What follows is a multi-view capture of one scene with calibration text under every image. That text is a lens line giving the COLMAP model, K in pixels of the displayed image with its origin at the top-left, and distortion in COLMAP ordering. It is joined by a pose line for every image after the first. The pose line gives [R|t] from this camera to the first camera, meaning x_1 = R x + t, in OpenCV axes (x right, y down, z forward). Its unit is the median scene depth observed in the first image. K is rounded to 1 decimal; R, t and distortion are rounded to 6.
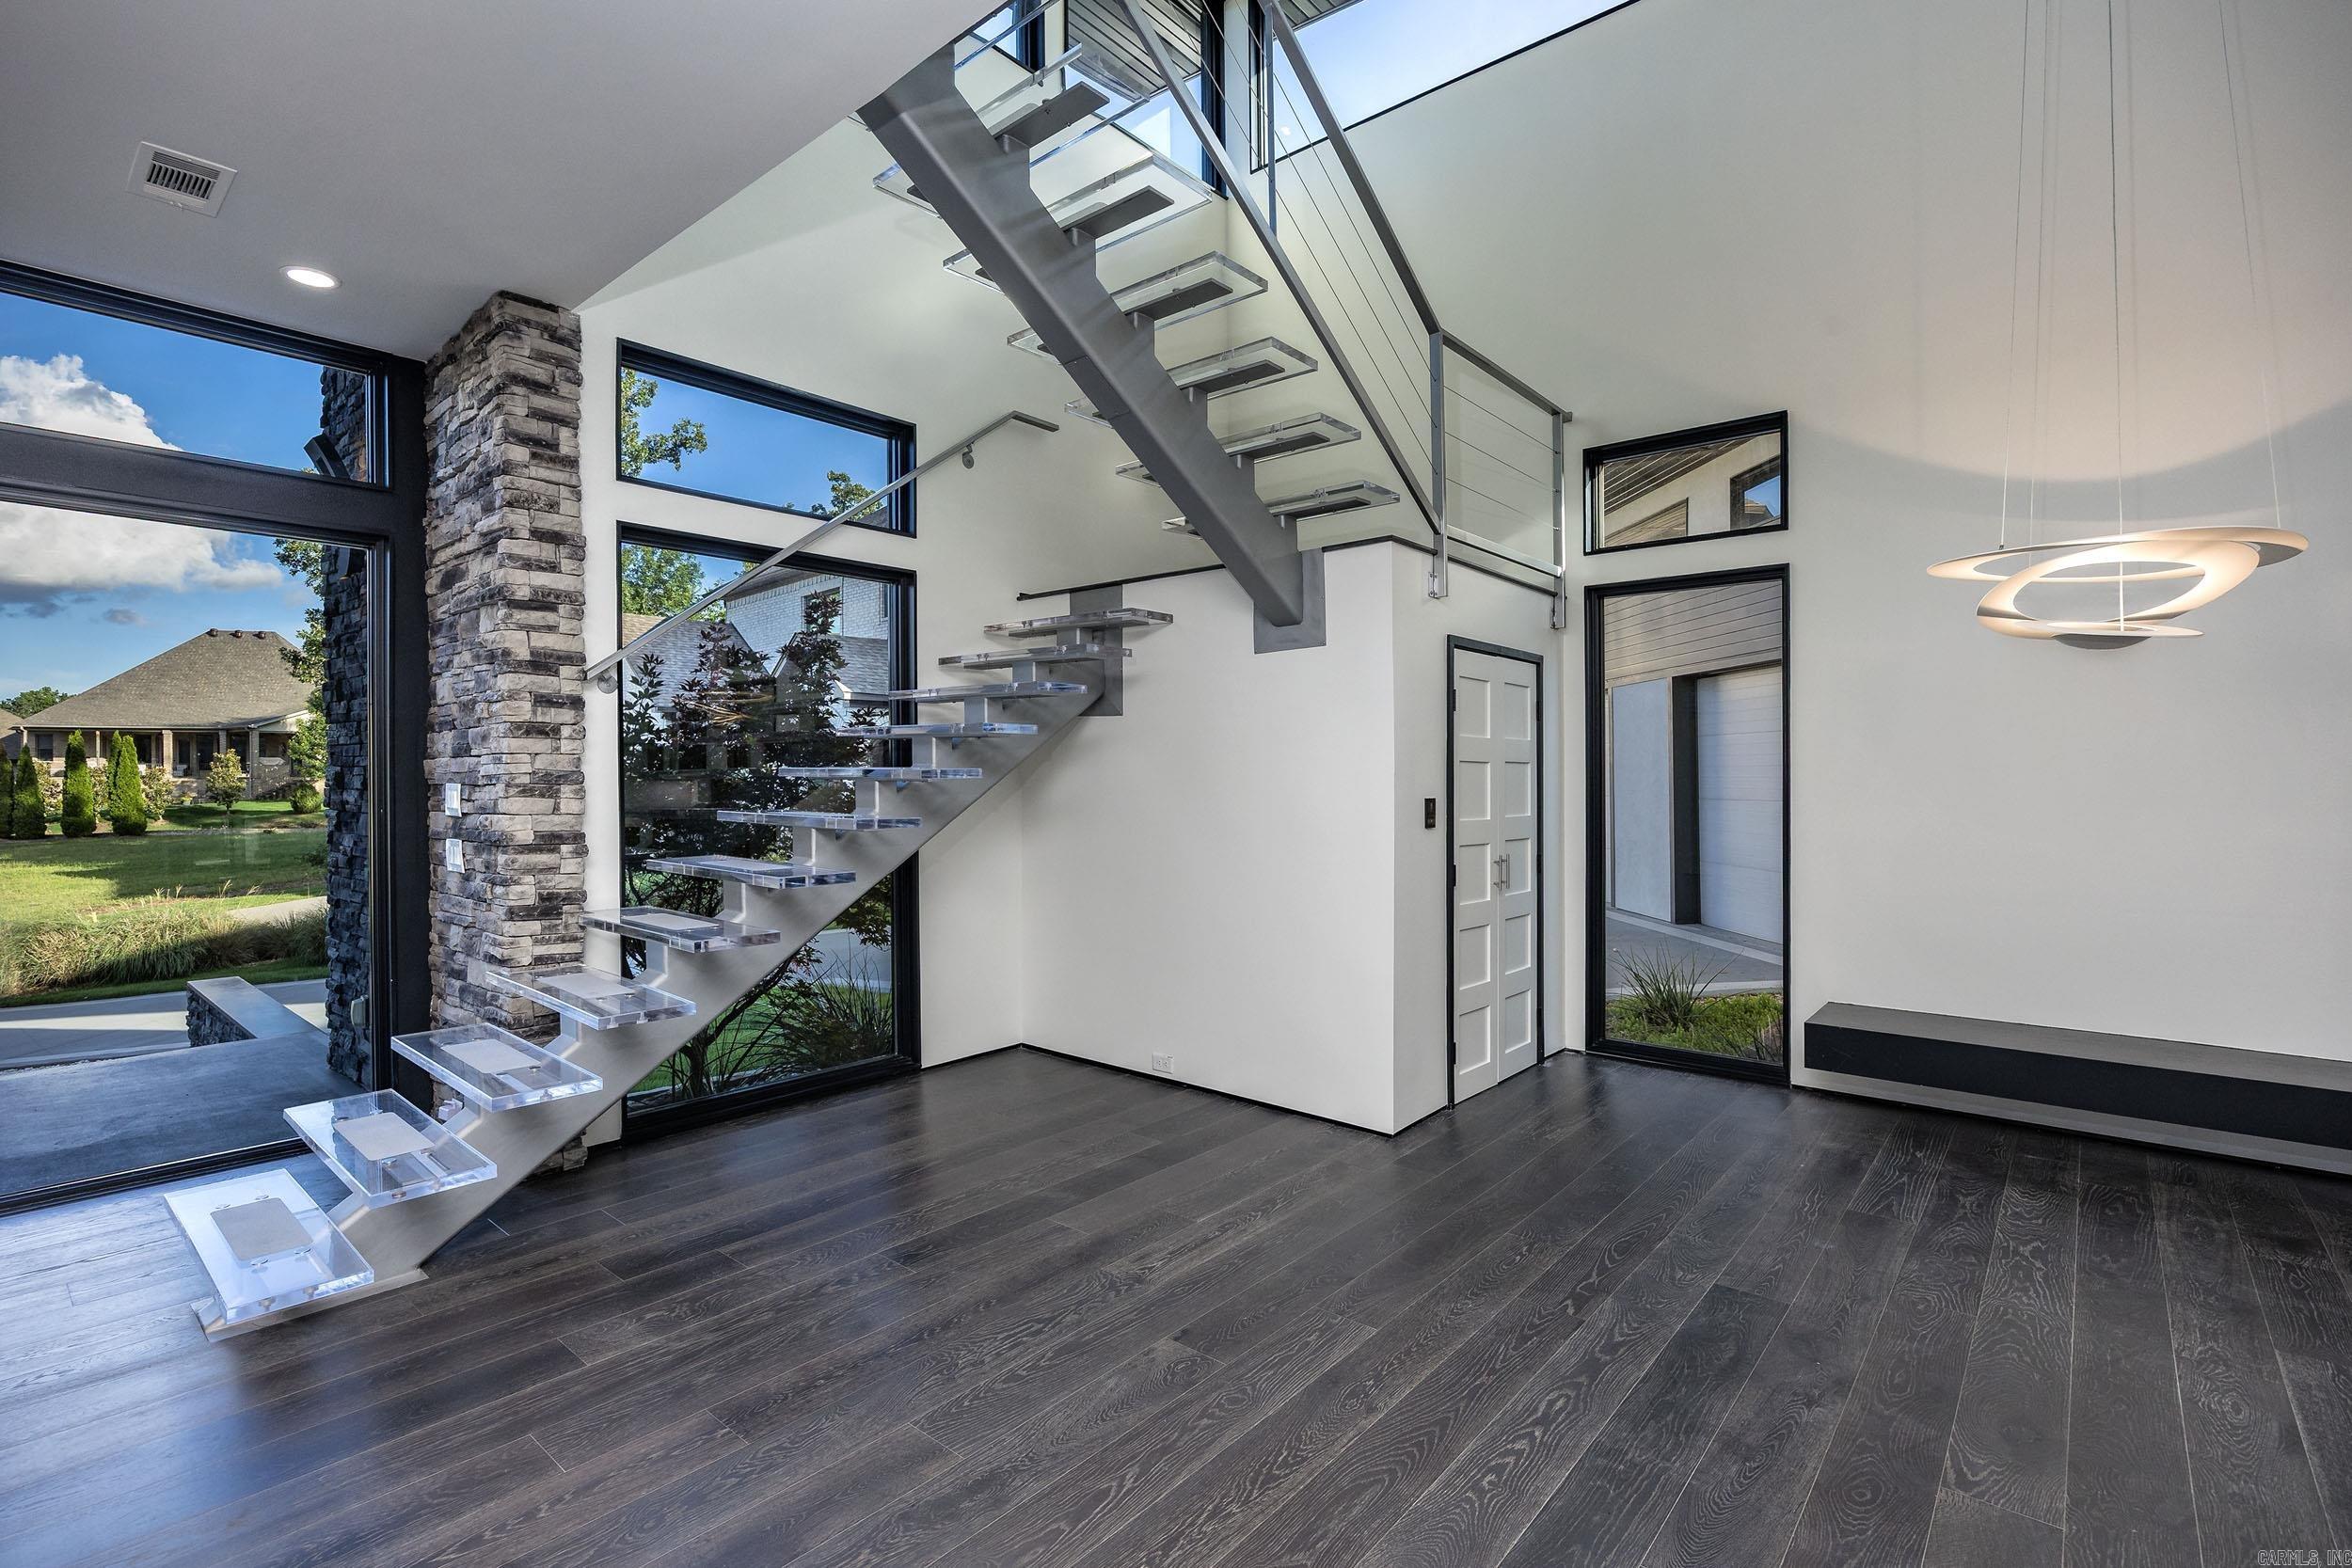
lens RADIAL K [[1073.5, 0, 1172.2], [0, 1073.5, 772.5], [0, 0, 1]] dist [-0.006761, -0.000201]
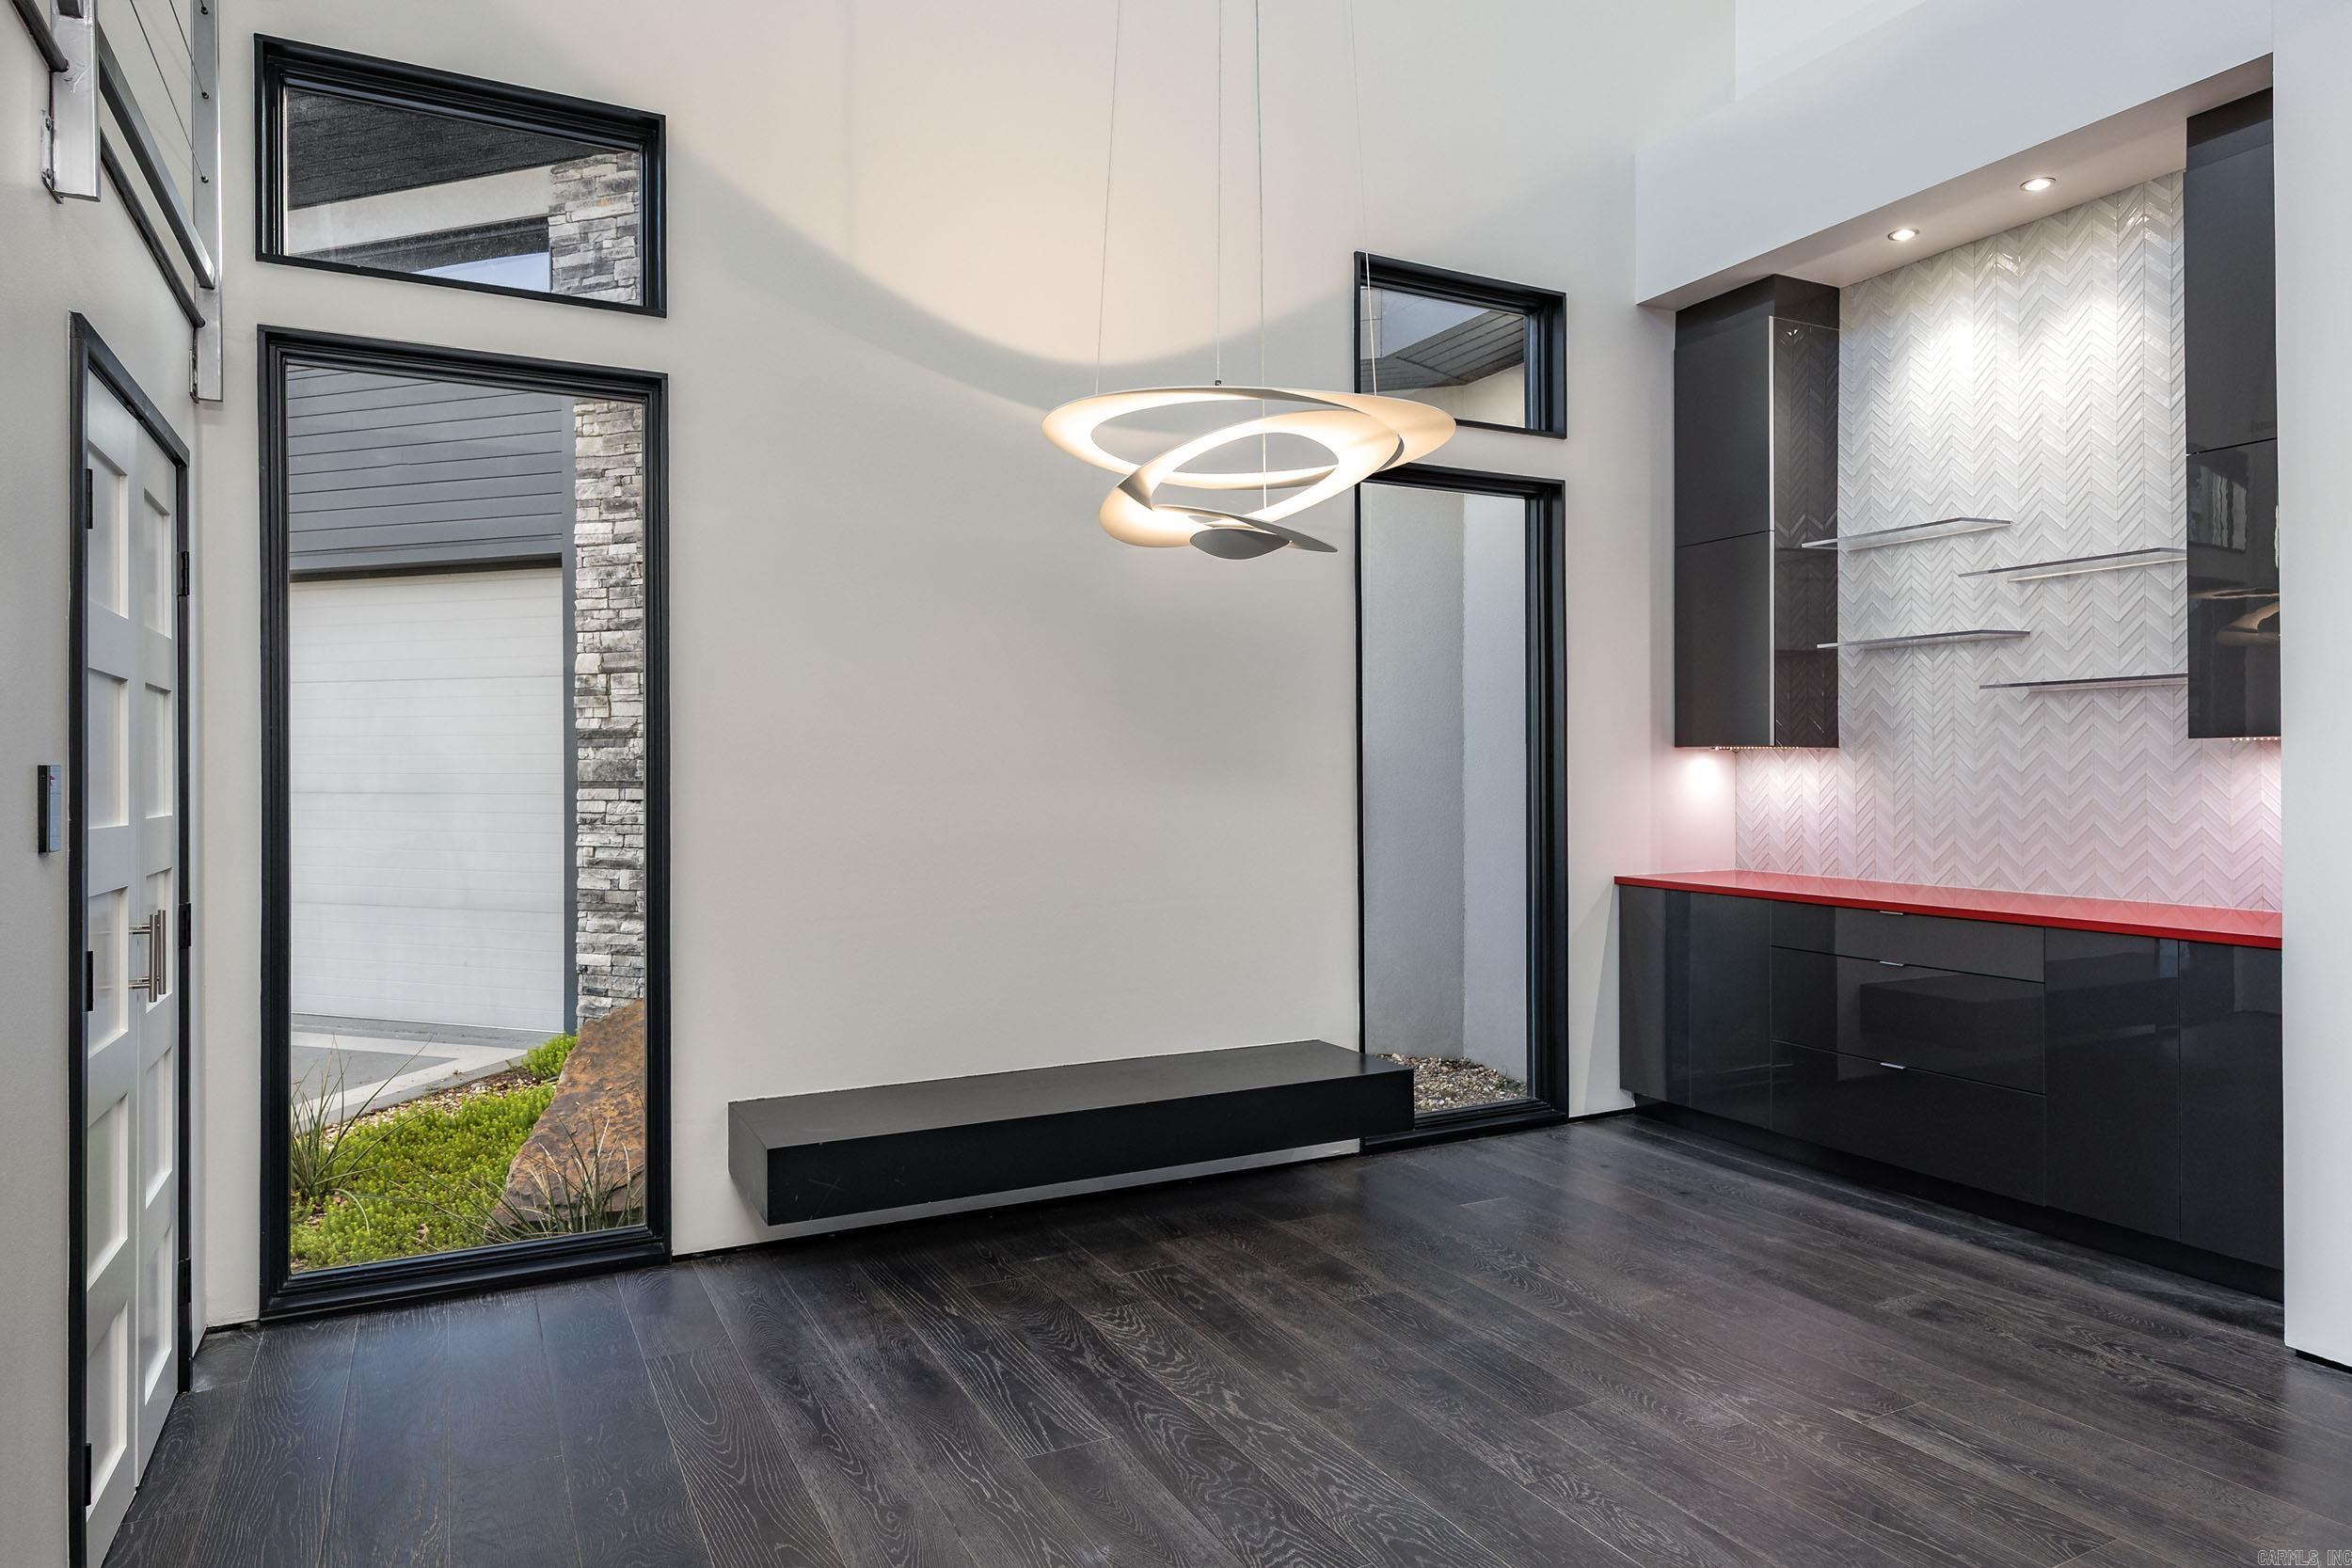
lens RADIAL K [[1396.4, 0, 1176.3], [0, 1396.4, 756.6], [0, 0, 1]] dist [-0.006971, -0.001812]
pose [[0.371382, 0.011368, 0.928411, -0.041652], [-0.001554, 0.999931, -0.011623, 0.031870], [-0.928479, 0.002874, 0.371374, 0.583366]]
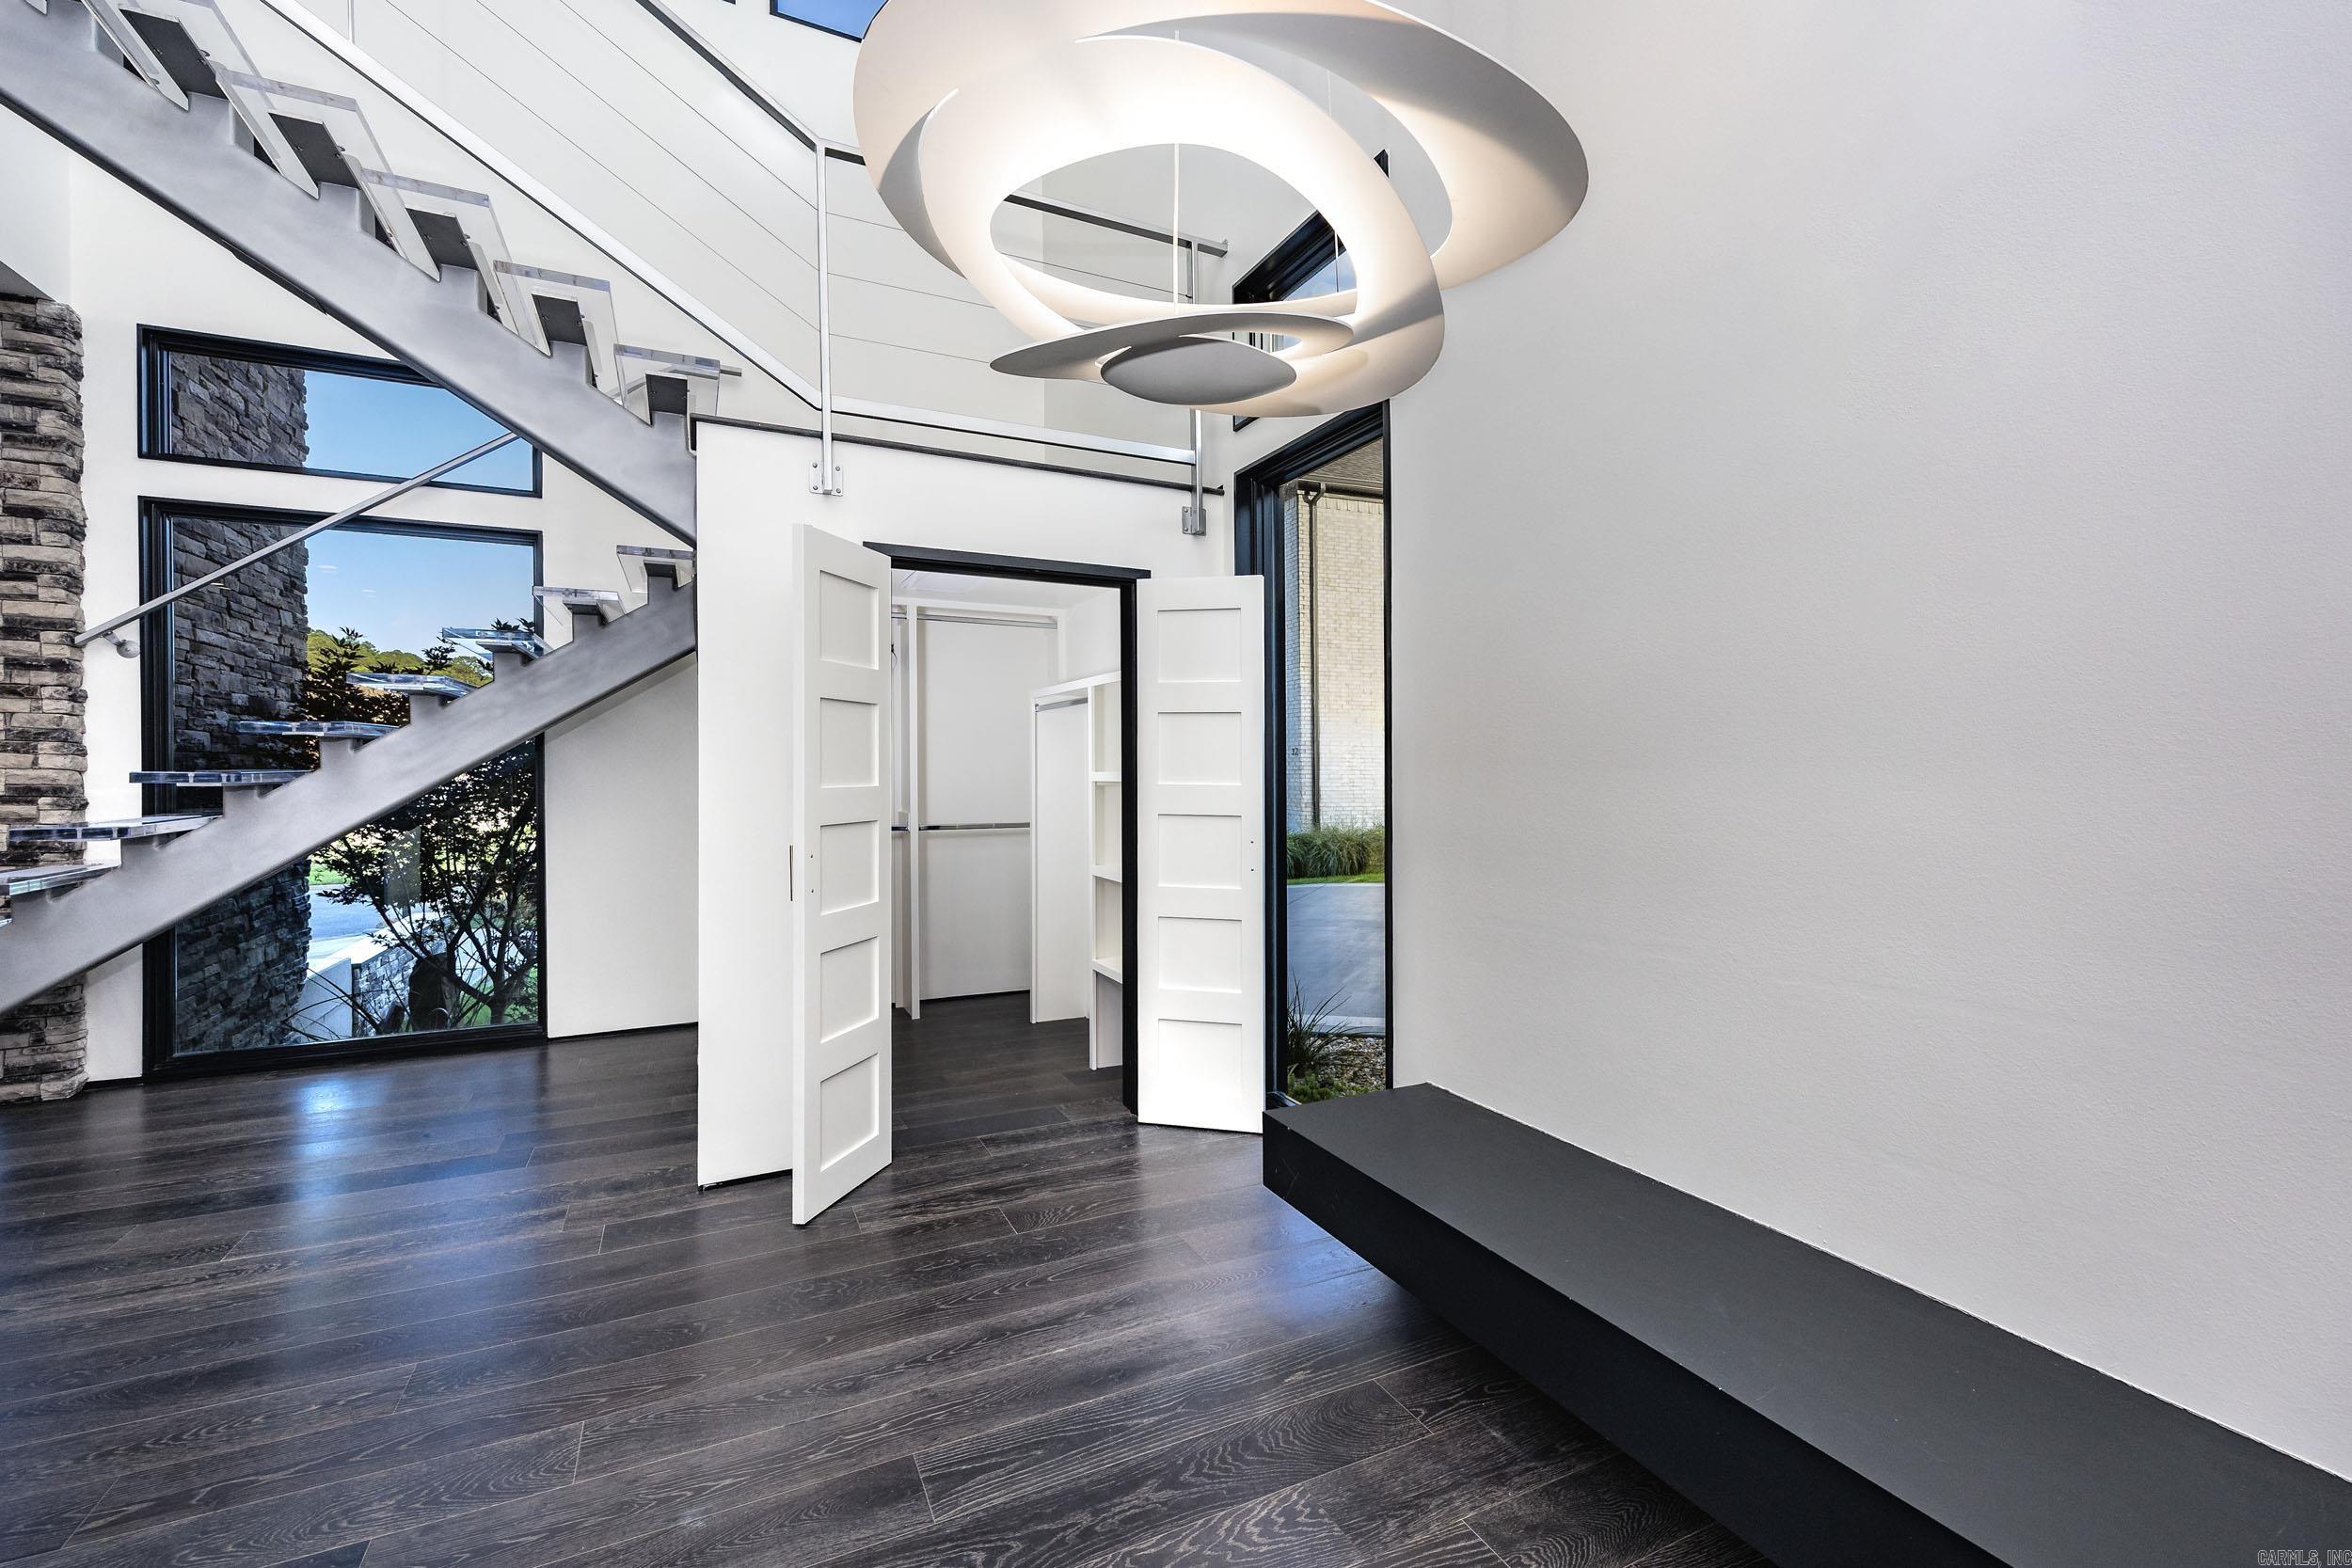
lens RADIAL K [[1001.0, 0, 1179.2], [0, 1001.0, 766.8], [0, 0, 1]] dist [0.001418, 0.000521]
pose [[0.921626, -0.001475, -0.388077, 0.882977], [0.001931, 0.999998, 0.000786, 0.038579], [0.388075, -0.001474, 0.921627, 0.514824]]
